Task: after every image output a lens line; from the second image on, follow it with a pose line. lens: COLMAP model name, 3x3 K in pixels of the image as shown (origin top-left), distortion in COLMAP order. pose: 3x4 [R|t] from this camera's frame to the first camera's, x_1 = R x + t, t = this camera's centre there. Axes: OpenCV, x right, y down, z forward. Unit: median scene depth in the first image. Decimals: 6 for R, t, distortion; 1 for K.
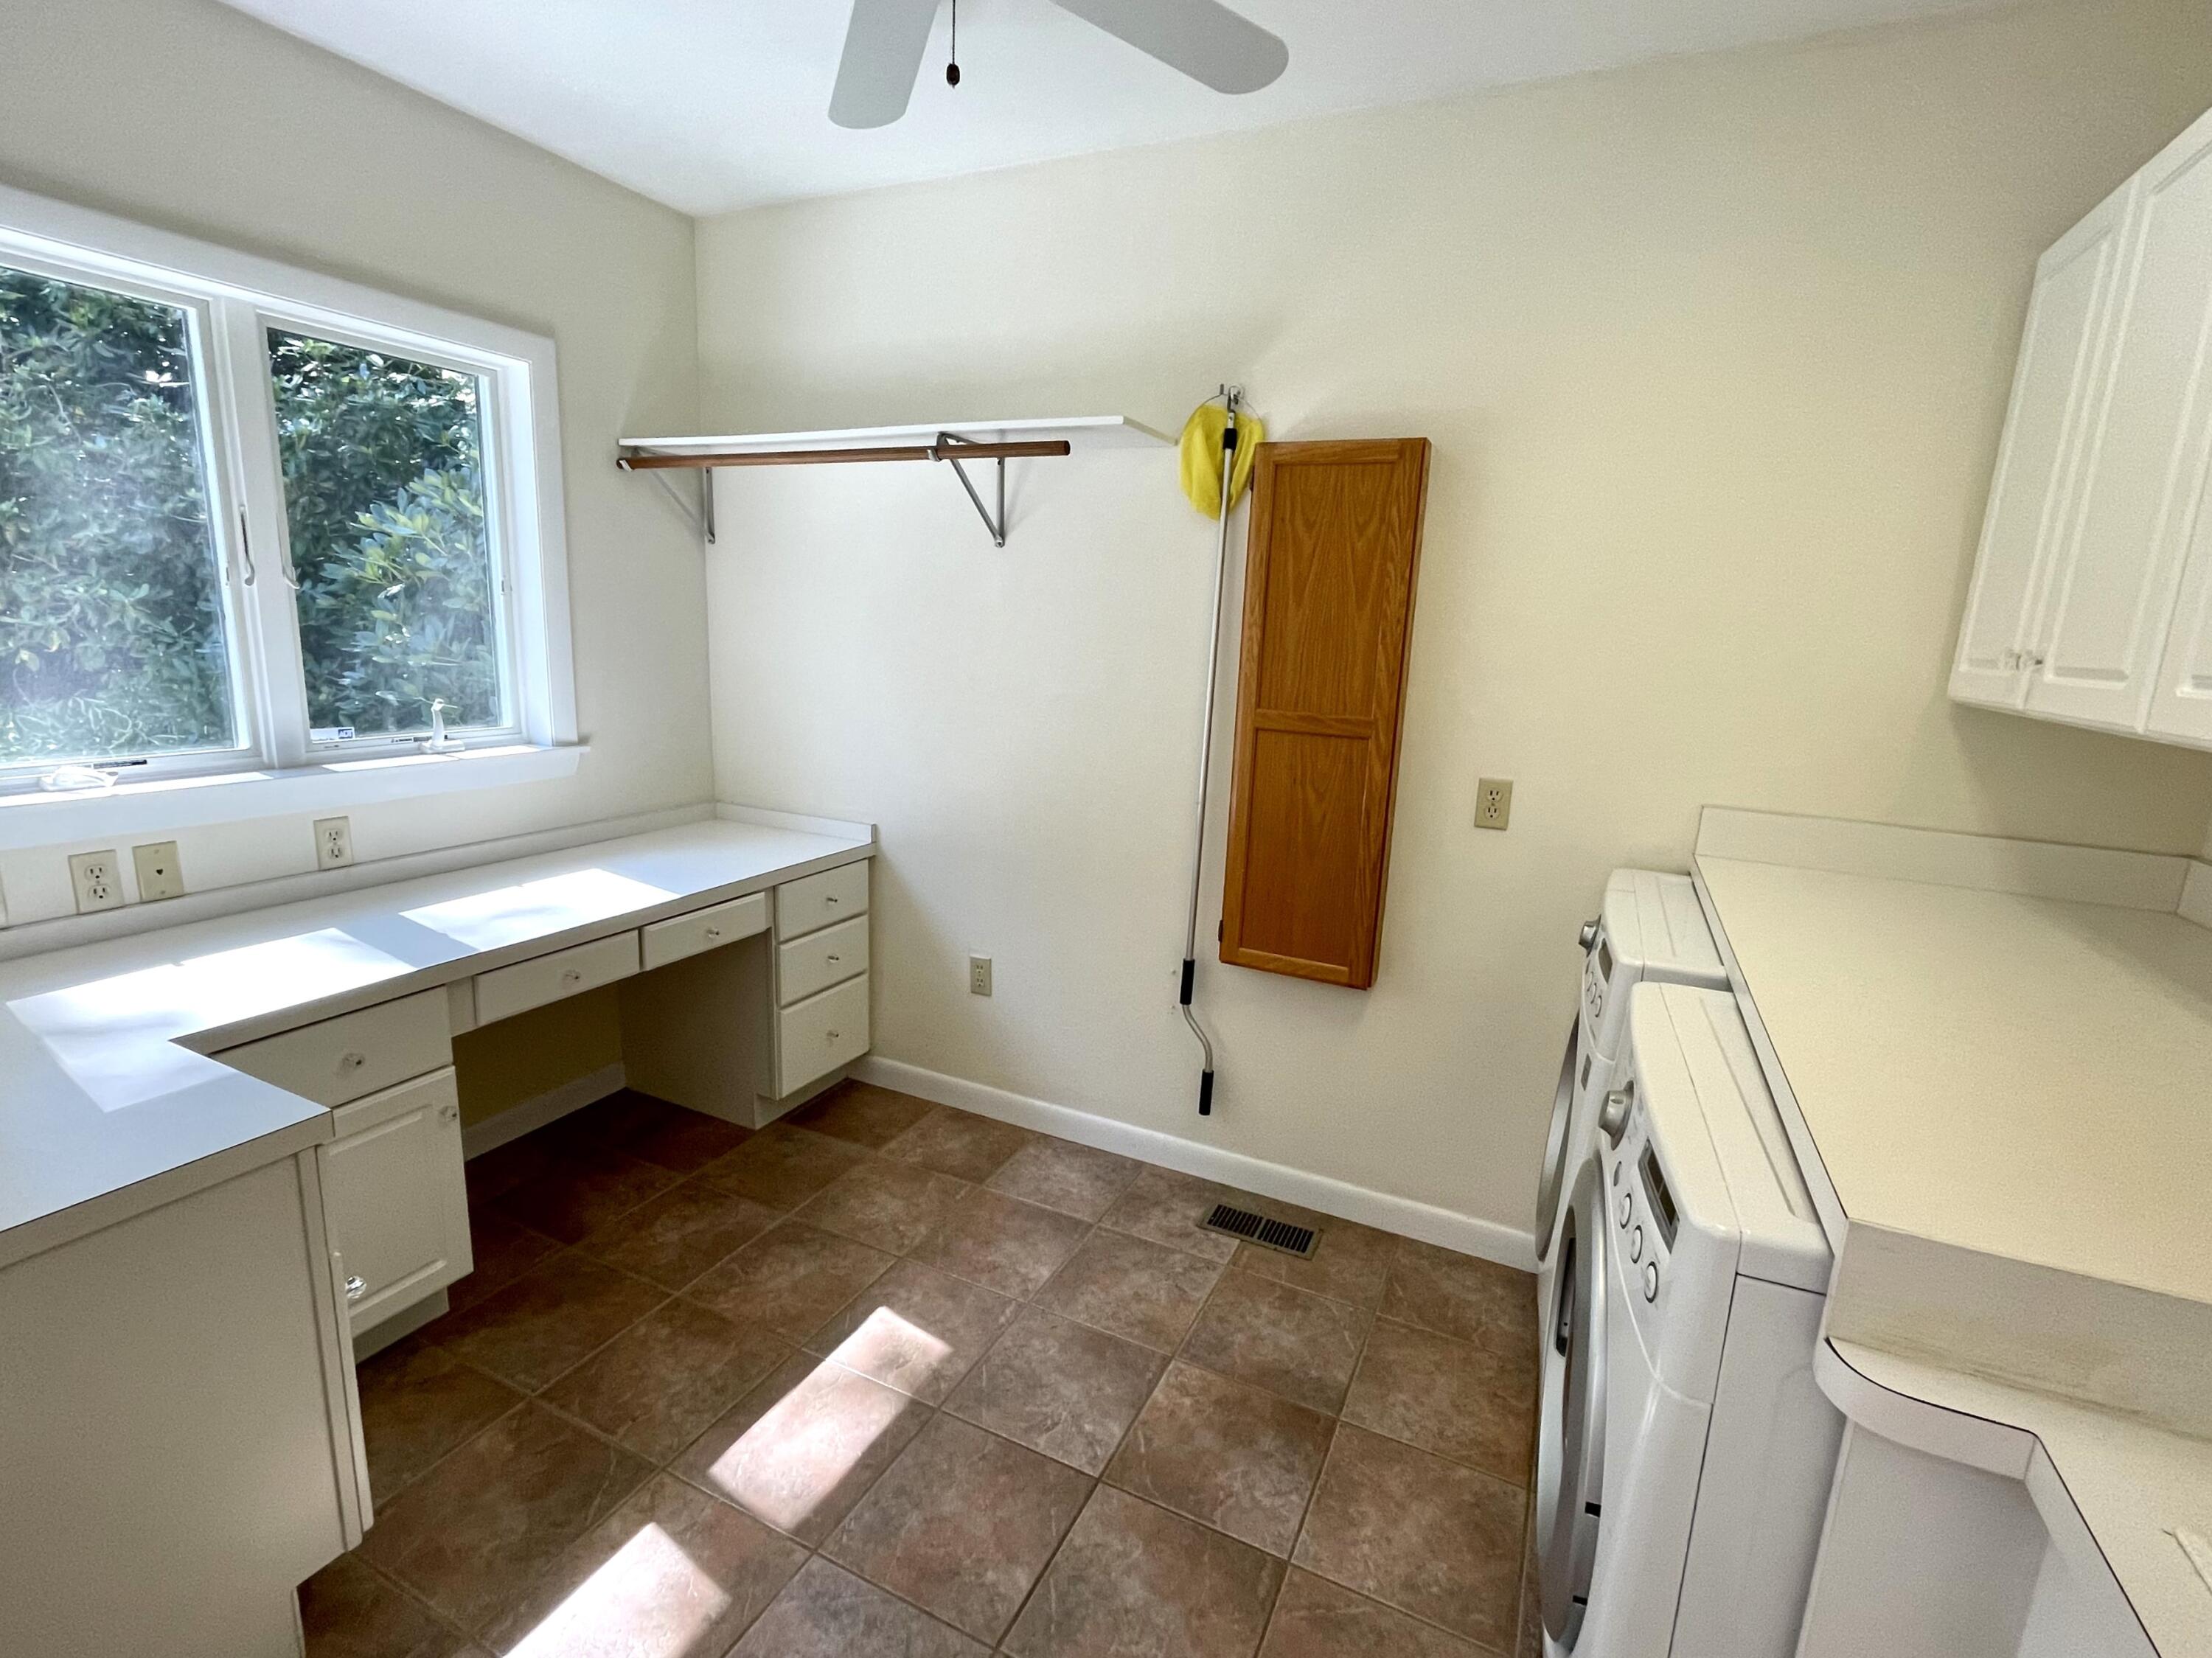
lens RADIAL K [[966.5, 0, 1116.4], [0, 966.5, 823.9], [0, 0, 1]] dist [0.000671, 0.000250]
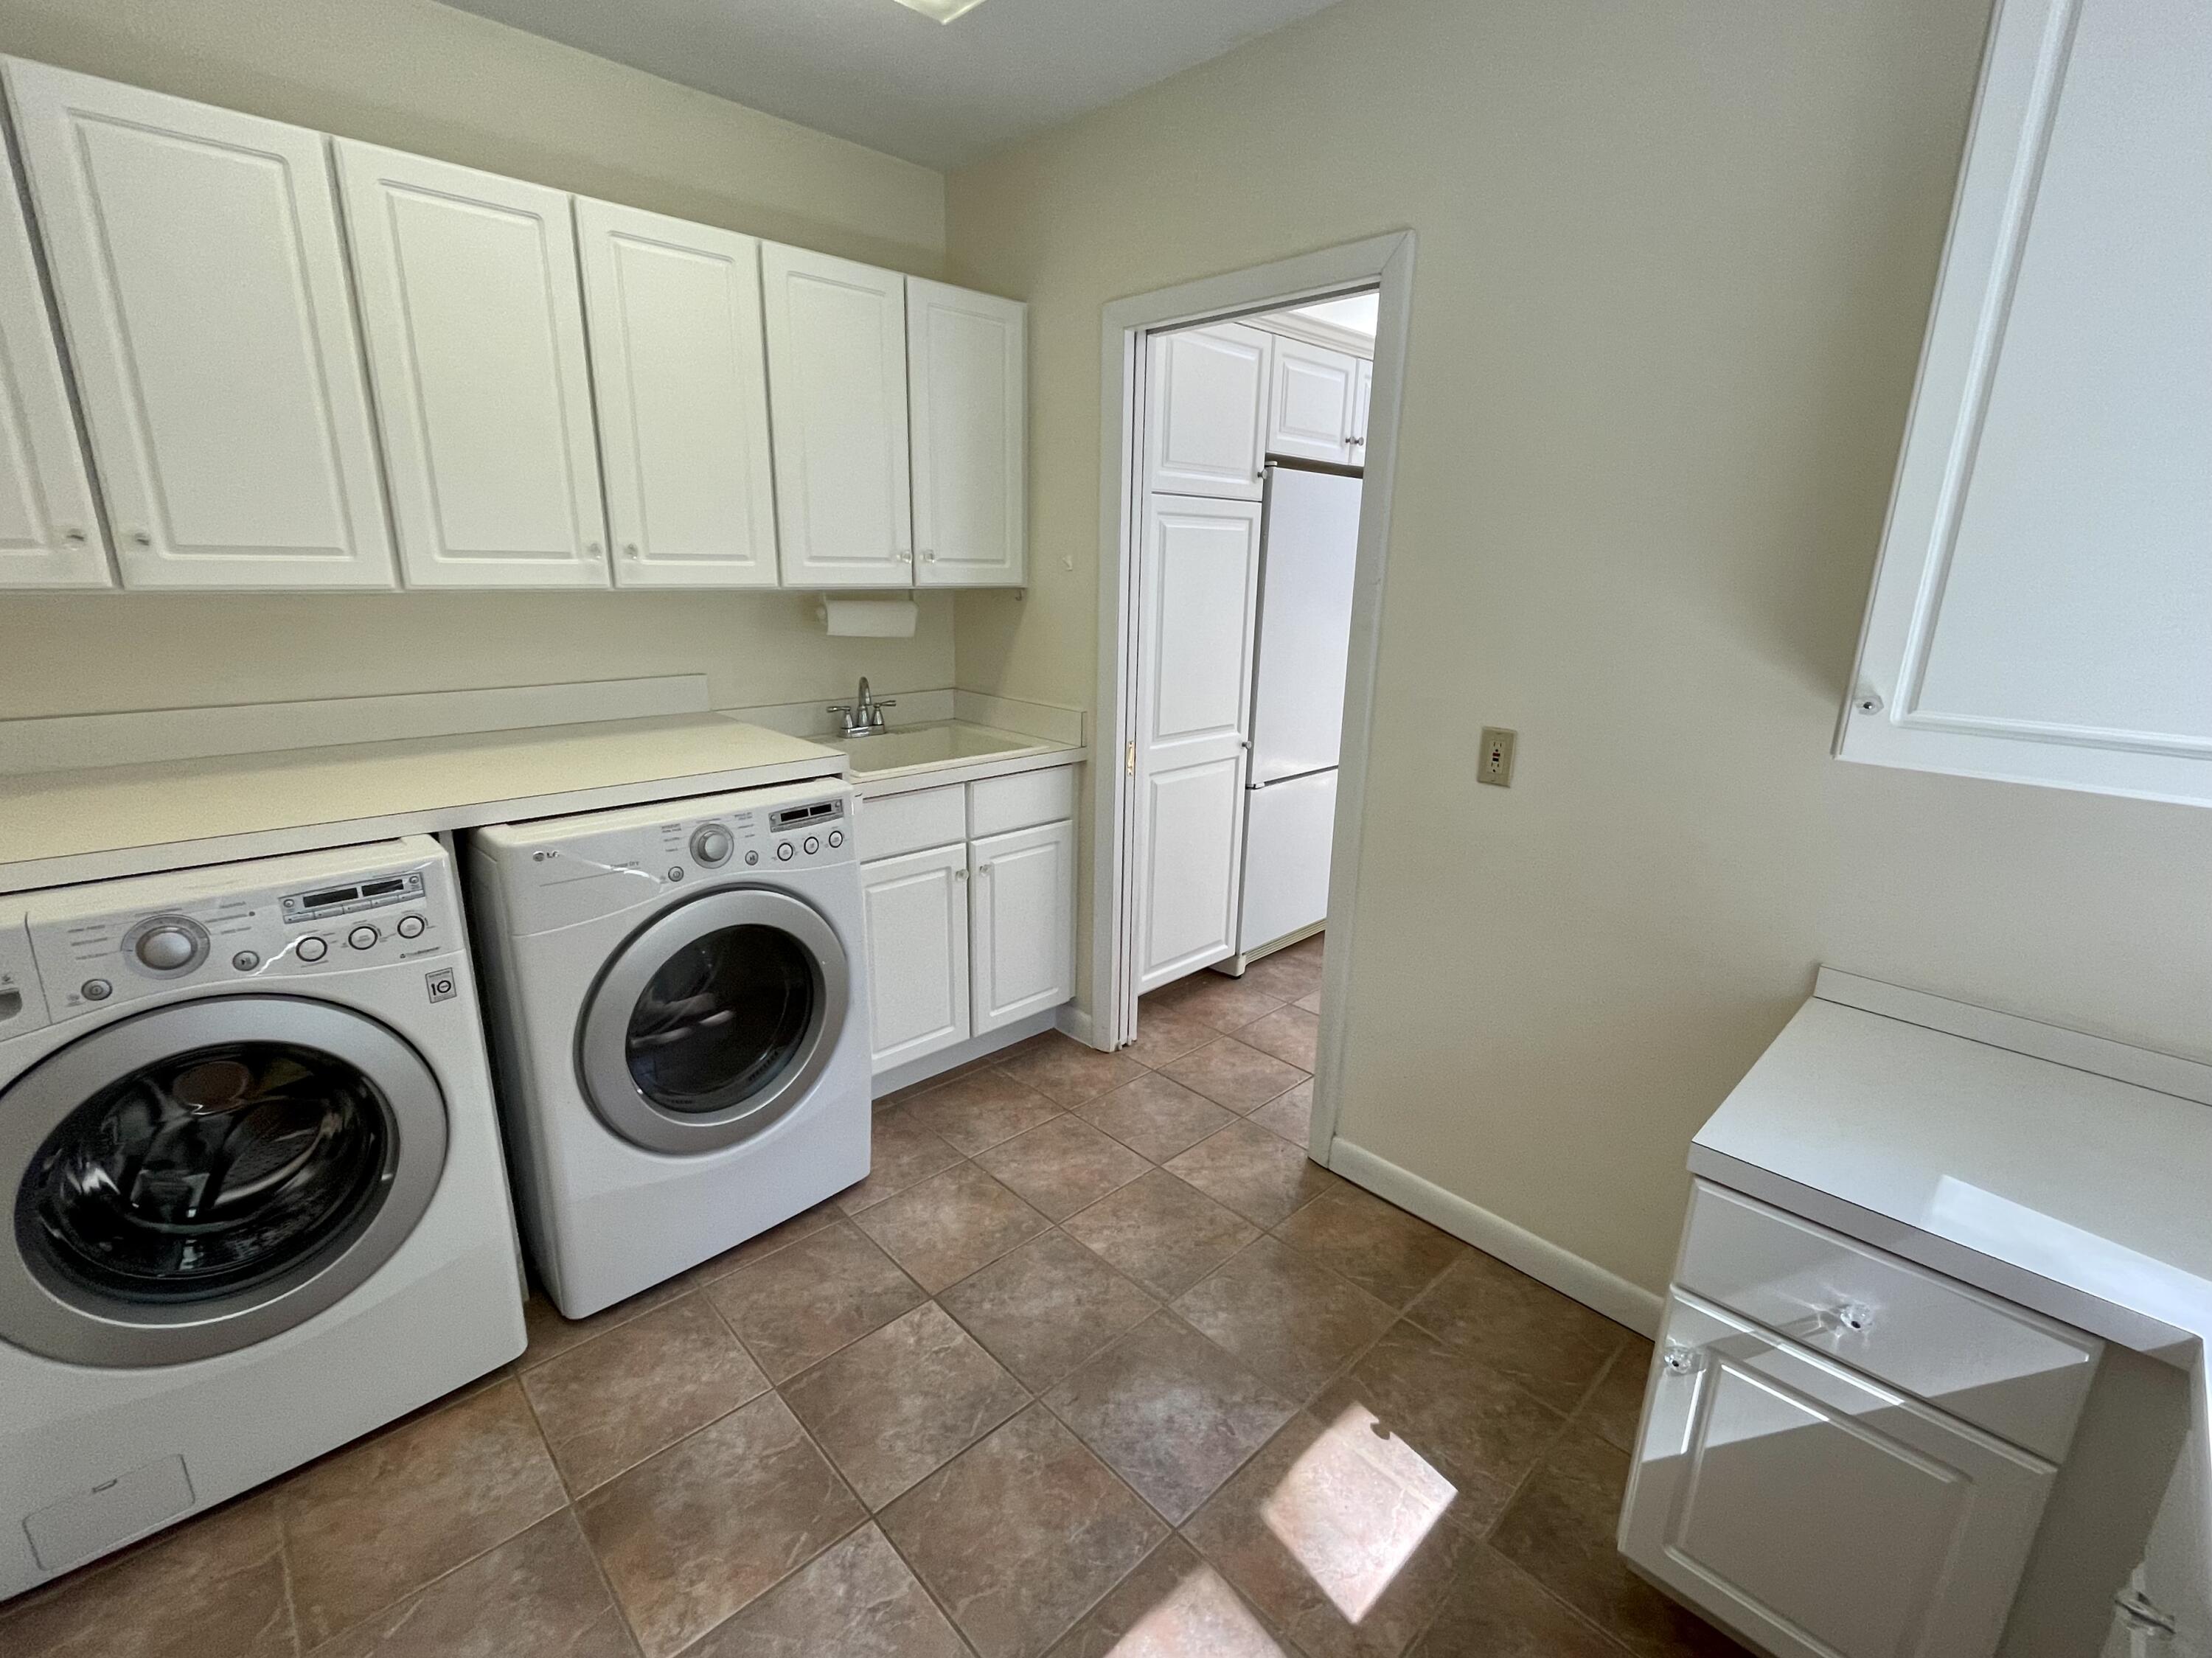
lens RADIAL K [[966.5, 0, 1116.4], [0, 966.5, 823.9], [0, 0, 1]] dist [0.000671, 0.000250]
pose [[-0.931387, -0.138450, 0.336674, -0.472487], [0.026970, 0.896067, 0.443098, -0.308833], [-0.363030, 0.421776, -0.830852, 1.490179]]
